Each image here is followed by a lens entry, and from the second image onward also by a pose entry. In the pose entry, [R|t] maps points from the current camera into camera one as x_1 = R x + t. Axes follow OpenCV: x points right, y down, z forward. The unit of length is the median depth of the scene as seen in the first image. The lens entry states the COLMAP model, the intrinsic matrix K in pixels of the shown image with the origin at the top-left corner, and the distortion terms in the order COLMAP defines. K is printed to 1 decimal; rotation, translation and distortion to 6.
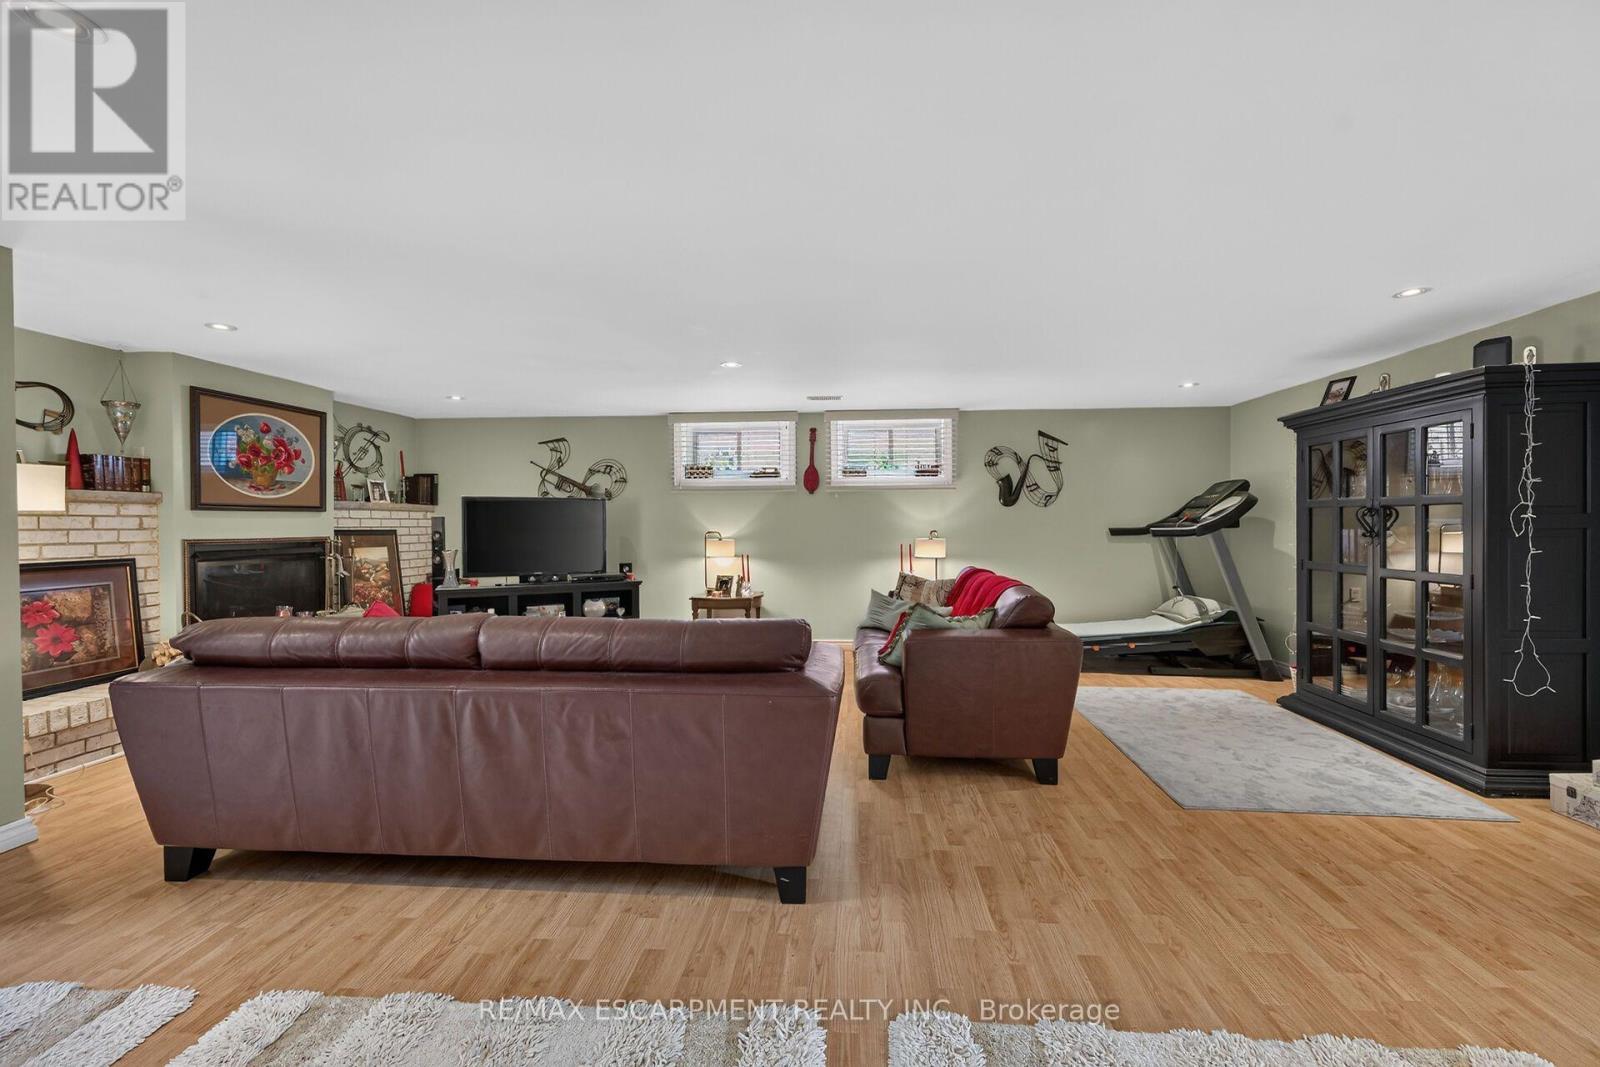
lens RADIAL K [[628.4, 0, 805.8], [0, 628.4, 531.8], [0, 0, 1]] dist [0.004433, -0.000549]
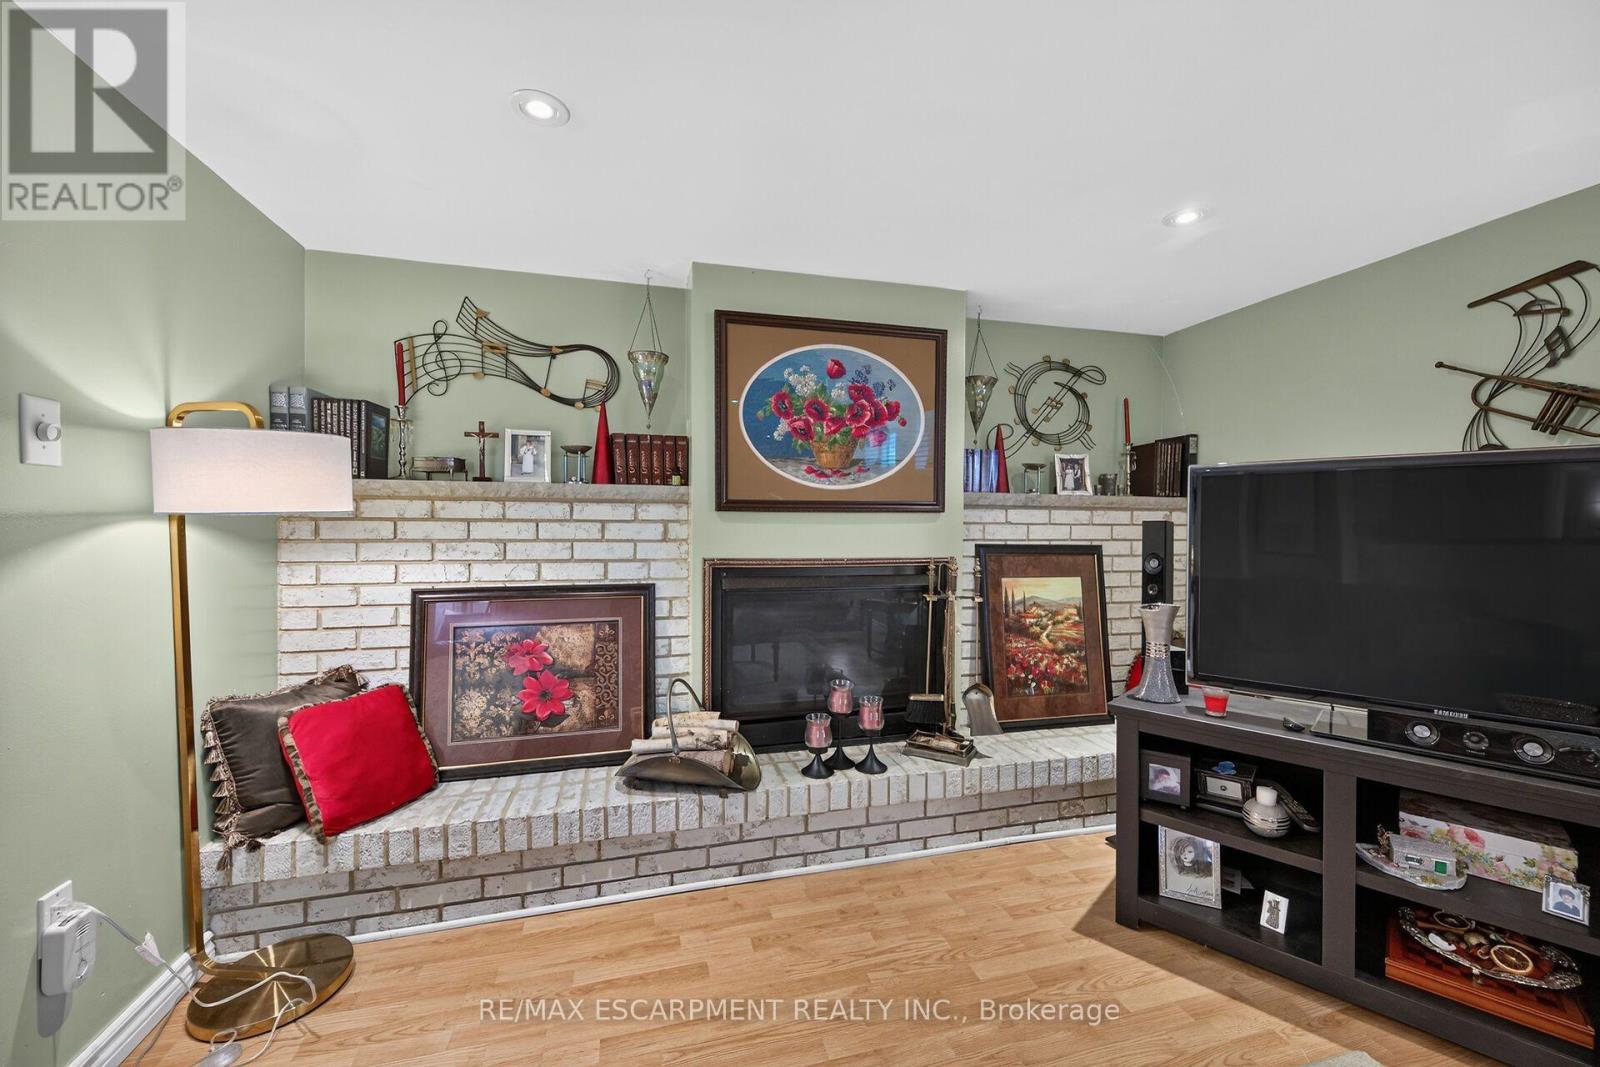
lens RADIAL K [[628.4, 0, 802.4], [0, 628.4, 534.5], [0, 0, 1]] dist [0.004433, -0.000549]
pose [[0.346477, 0.015503, -0.937930, -0.286790], [-0.018542, 0.999781, 0.009676, -0.014937], [0.937875, 0.014038, 0.346689, 0.687859]]
